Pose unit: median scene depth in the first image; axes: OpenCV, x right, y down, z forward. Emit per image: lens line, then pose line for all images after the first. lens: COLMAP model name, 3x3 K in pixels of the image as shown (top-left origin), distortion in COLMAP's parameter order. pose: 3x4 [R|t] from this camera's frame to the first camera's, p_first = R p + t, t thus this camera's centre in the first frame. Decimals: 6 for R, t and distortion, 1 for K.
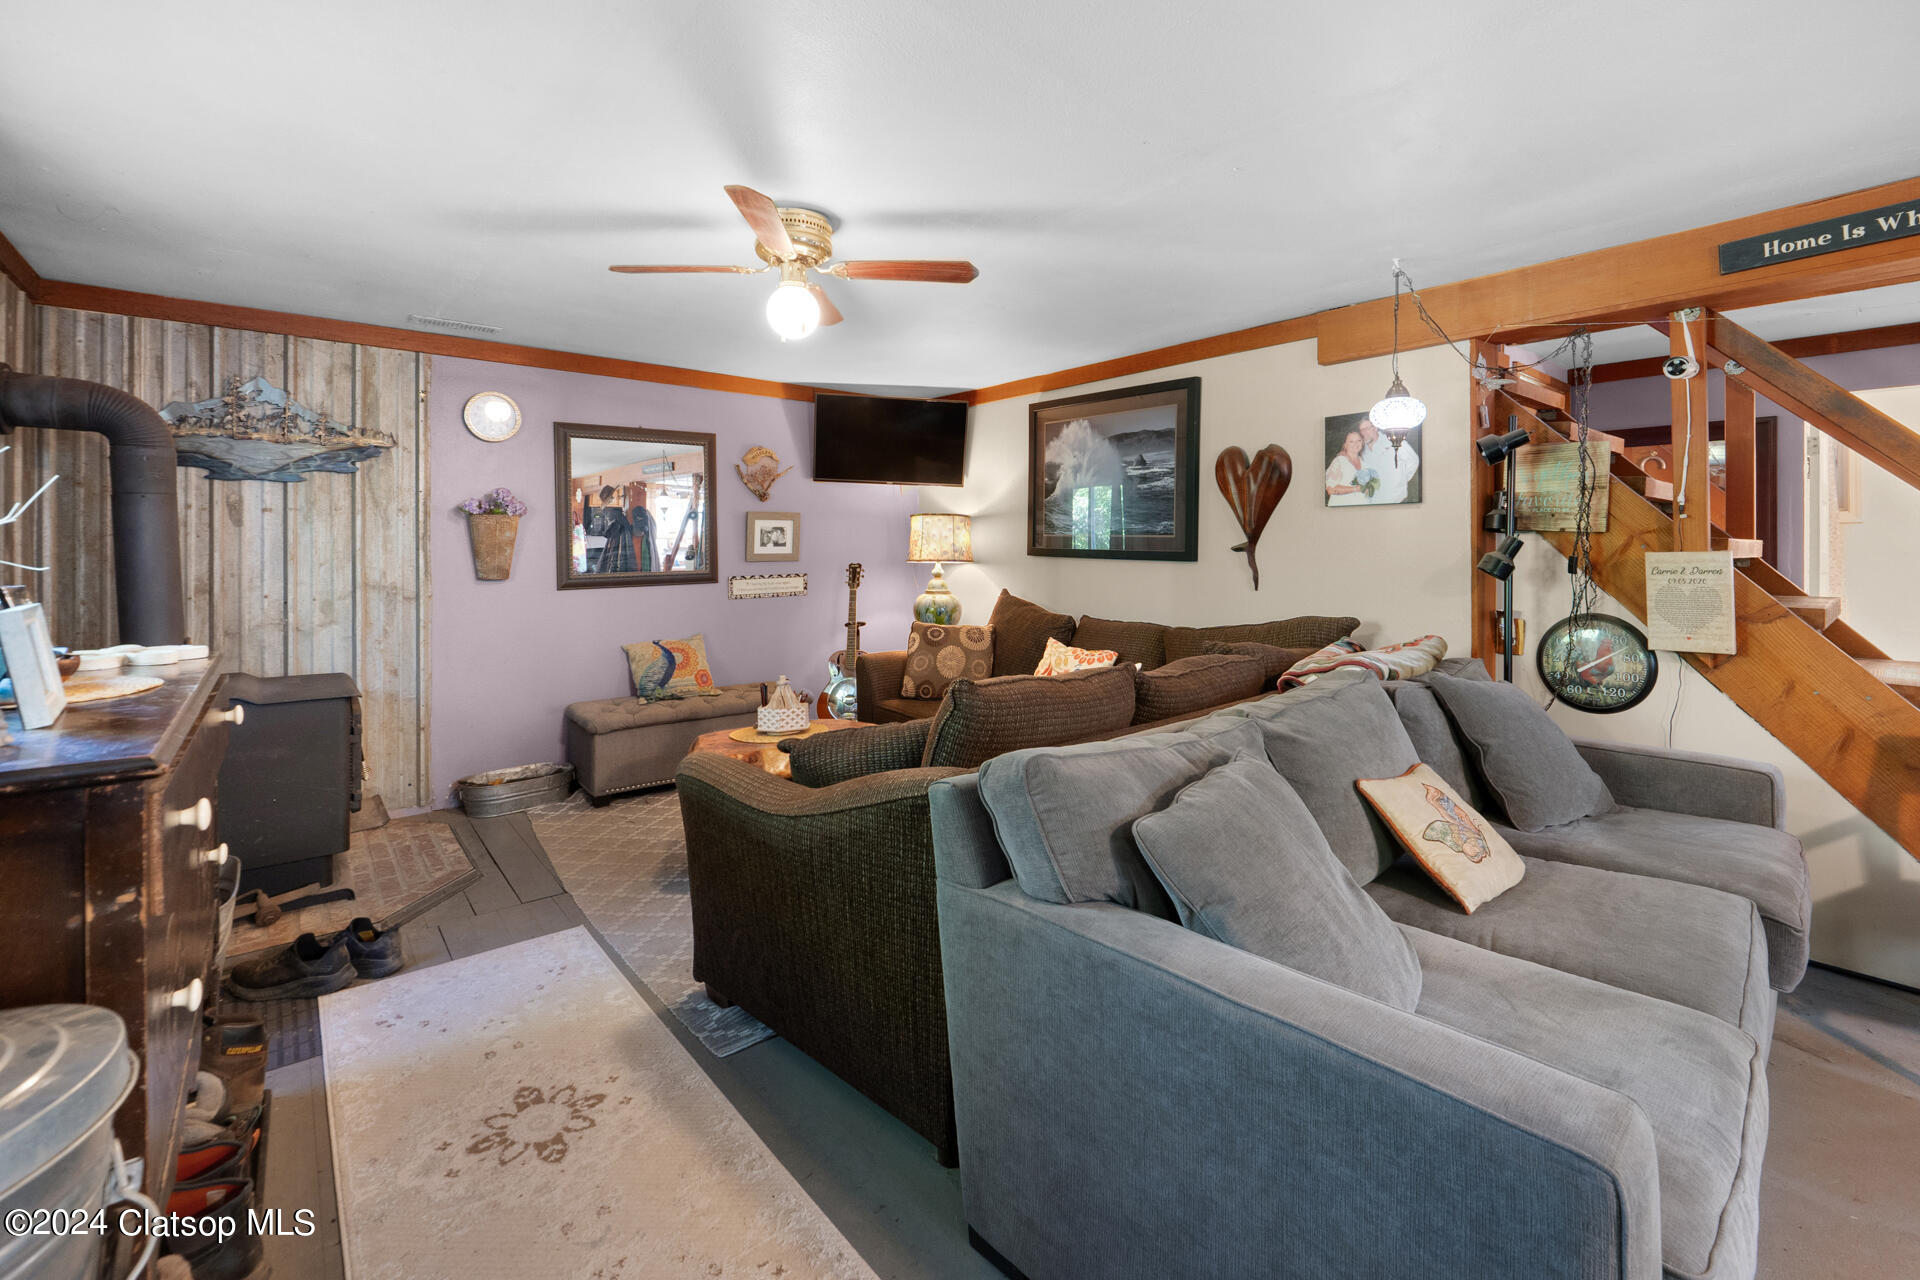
lens RADIAL K [[826.3, 0, 975.6], [0, 826.3, 548.7], [0, 0, 1]] dist [-0.006413, -0.000027]
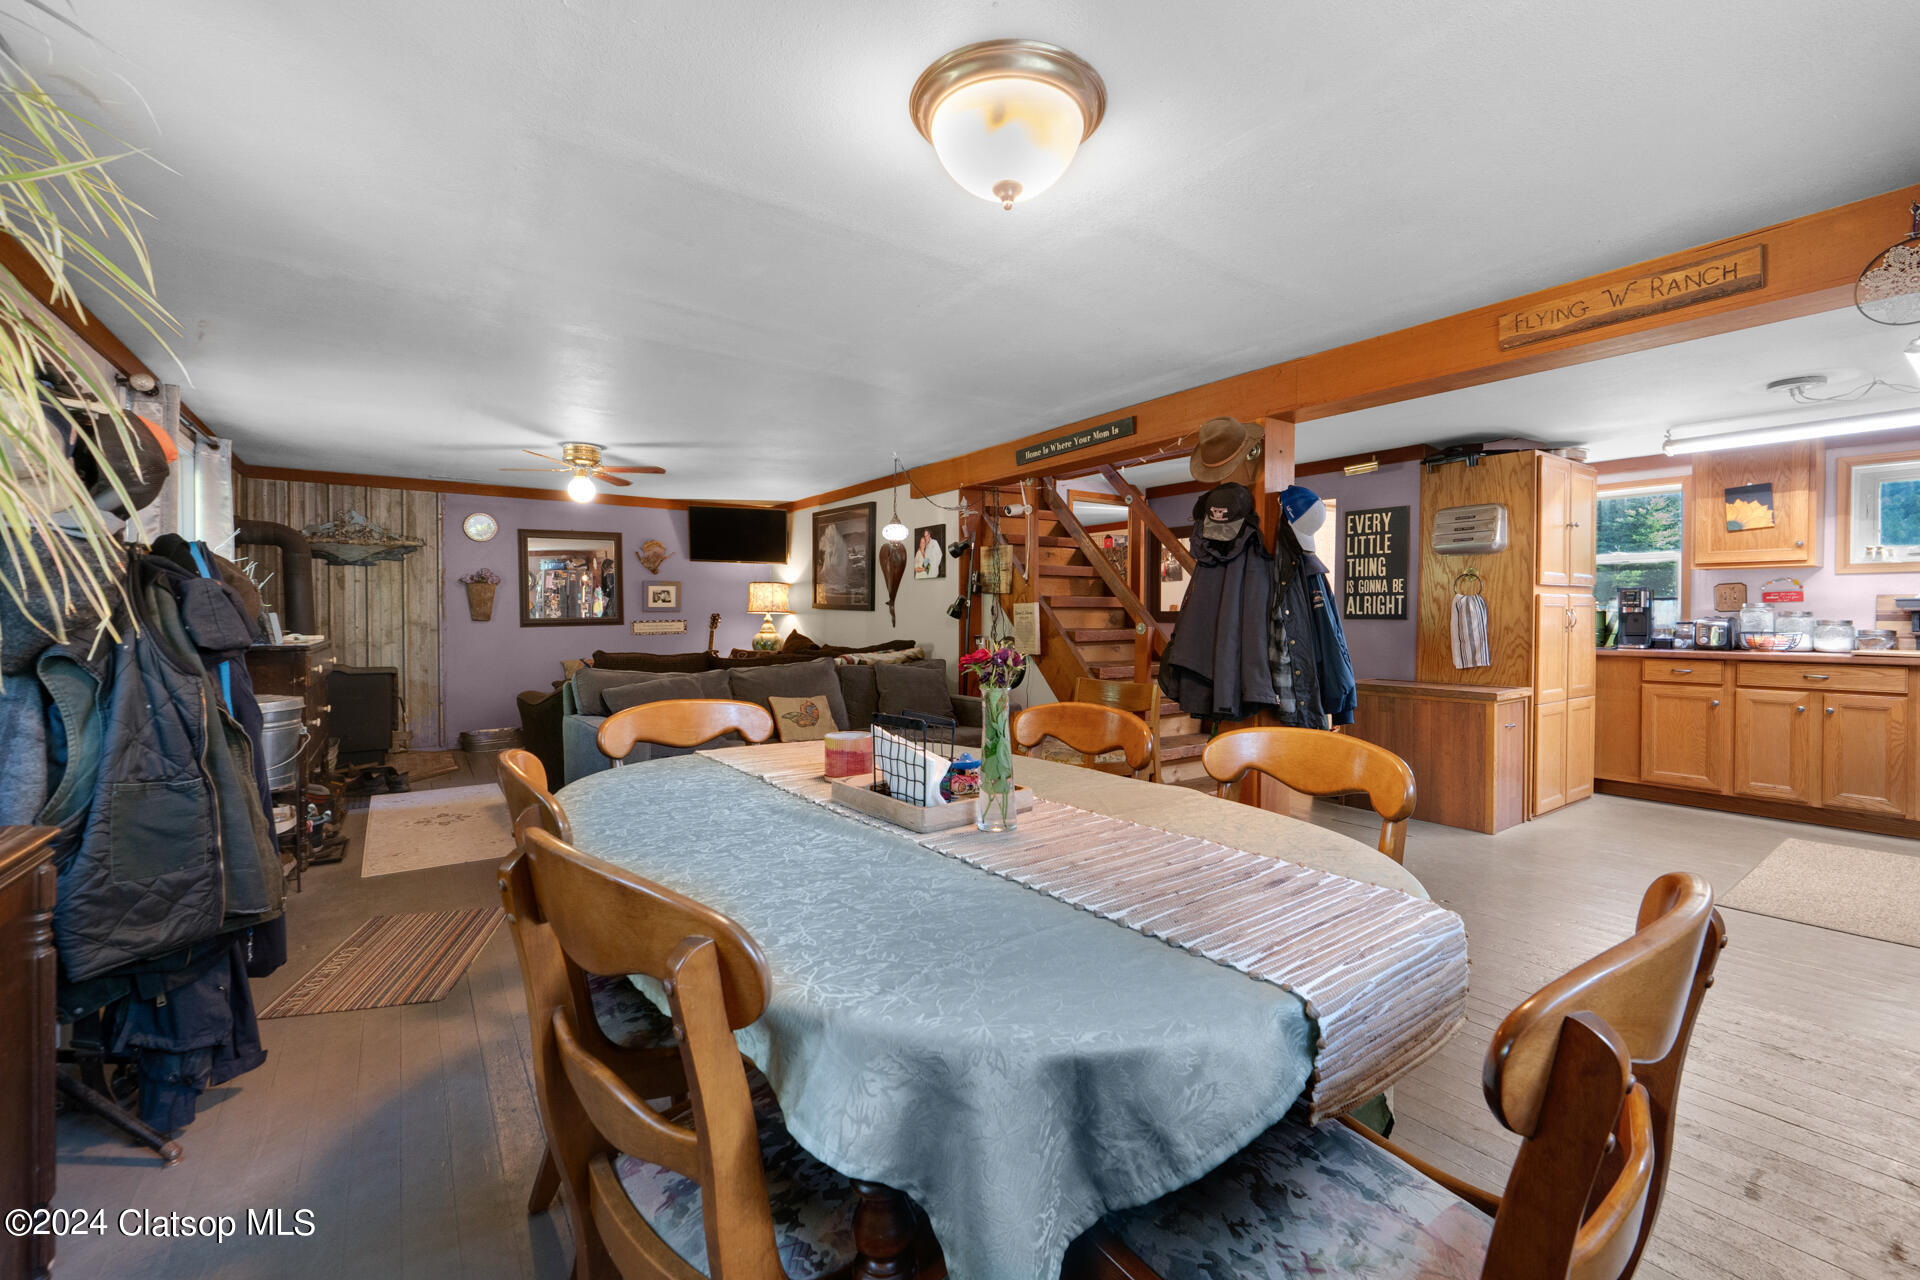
lens RADIAL K [[792.8, 0, 963.3], [0, 792.8, 622.5], [0, 0, 1]] dist [-0.000339, -0.000020]
pose [[0.996330, 0.003815, -0.085510, 0.673524], [-0.002574, 0.999890, 0.014614, 0.017209], [0.085557, -0.014340, 0.996230, -0.686131]]
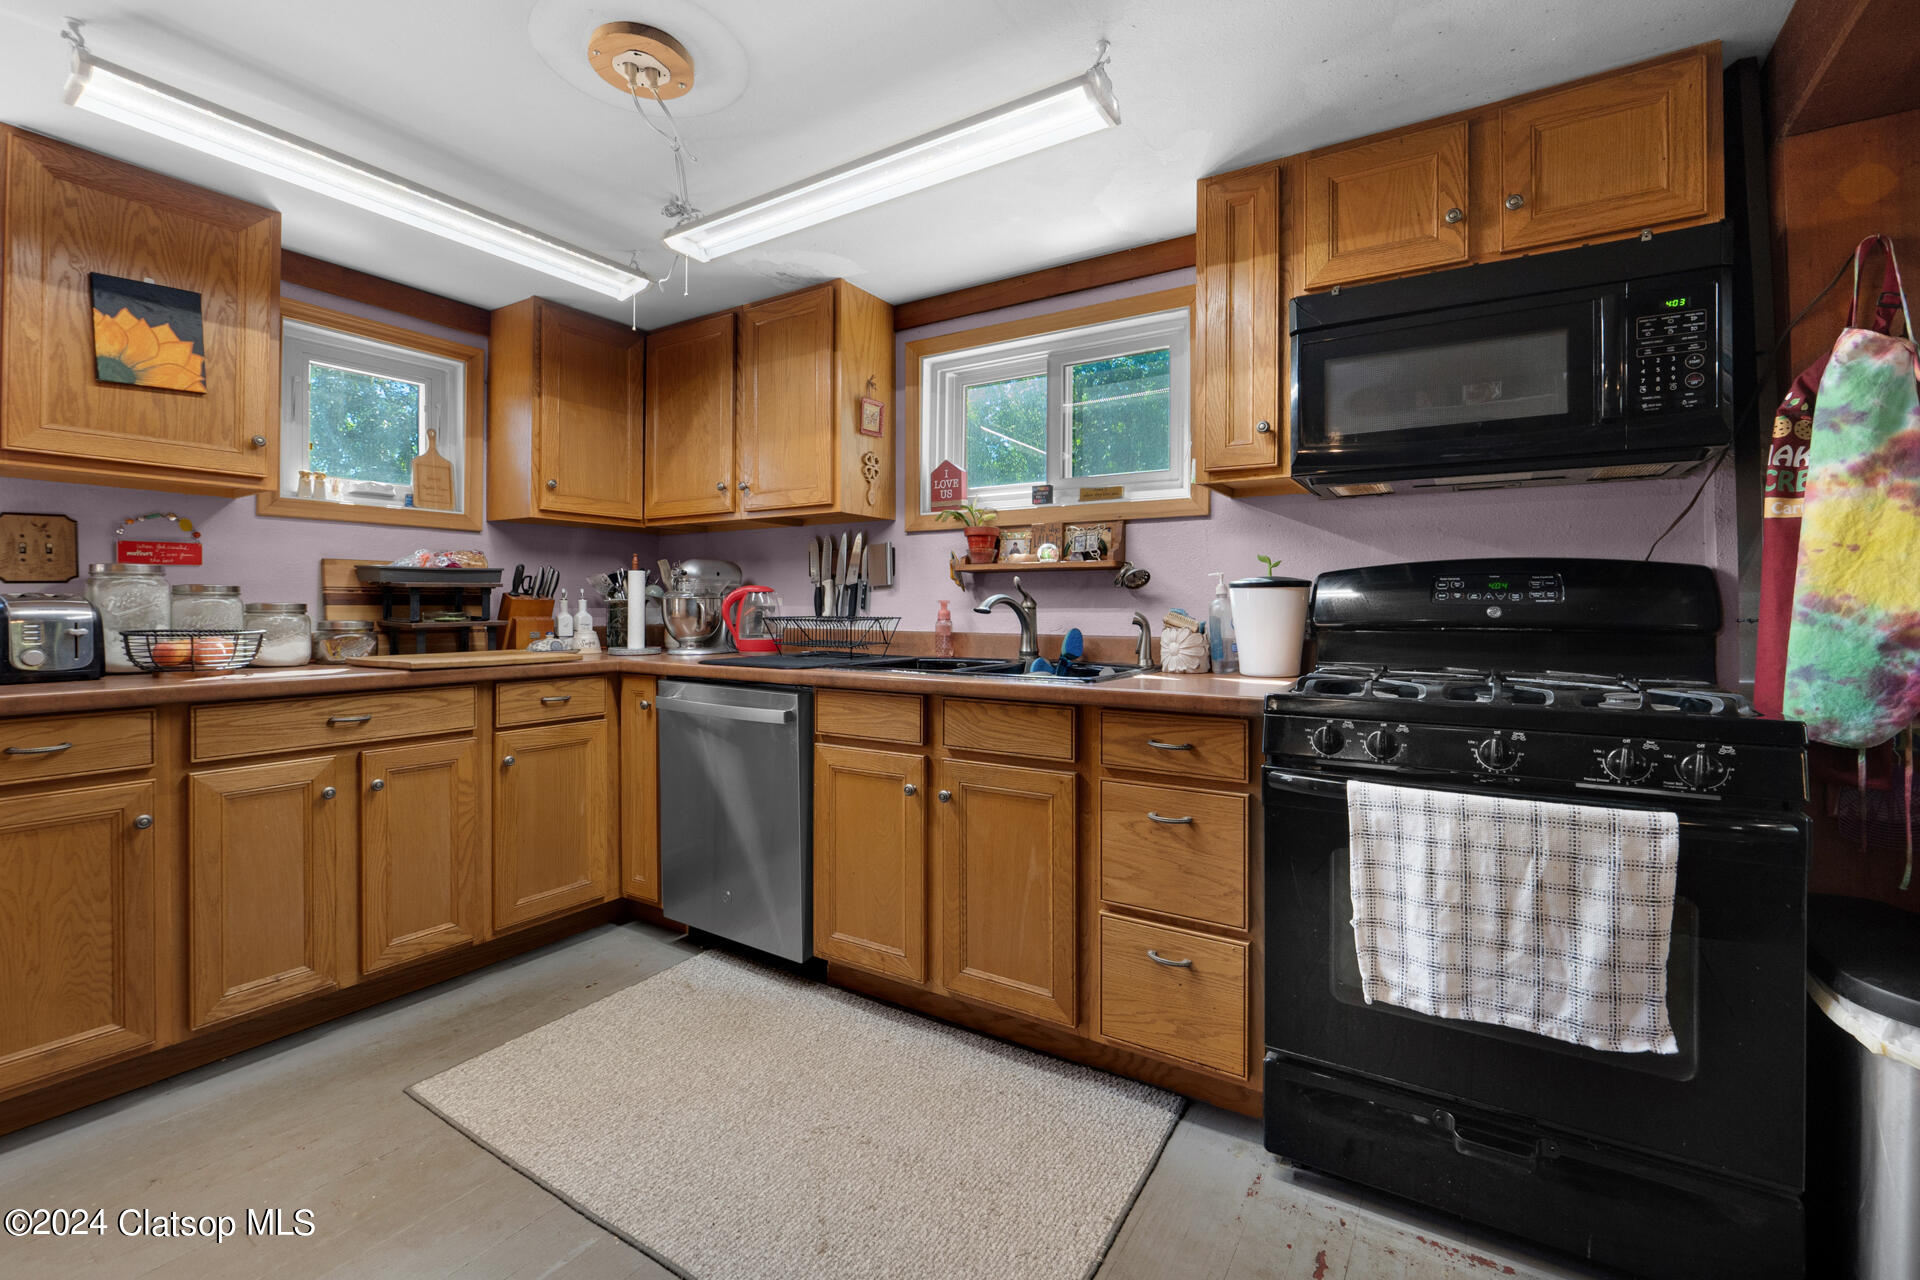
lens RADIAL K [[812.4, 0, 951.3], [0, 812.4, 607.1], [0, 0, 1]] dist [-0.009428, -0.000032]
pose [[-0.296114, 0.001271, 0.955152, 1.172387], [-0.007669, 0.999964, -0.003709, 0.029748], [-0.955122, -0.008424, -0.296093, 0.400526]]
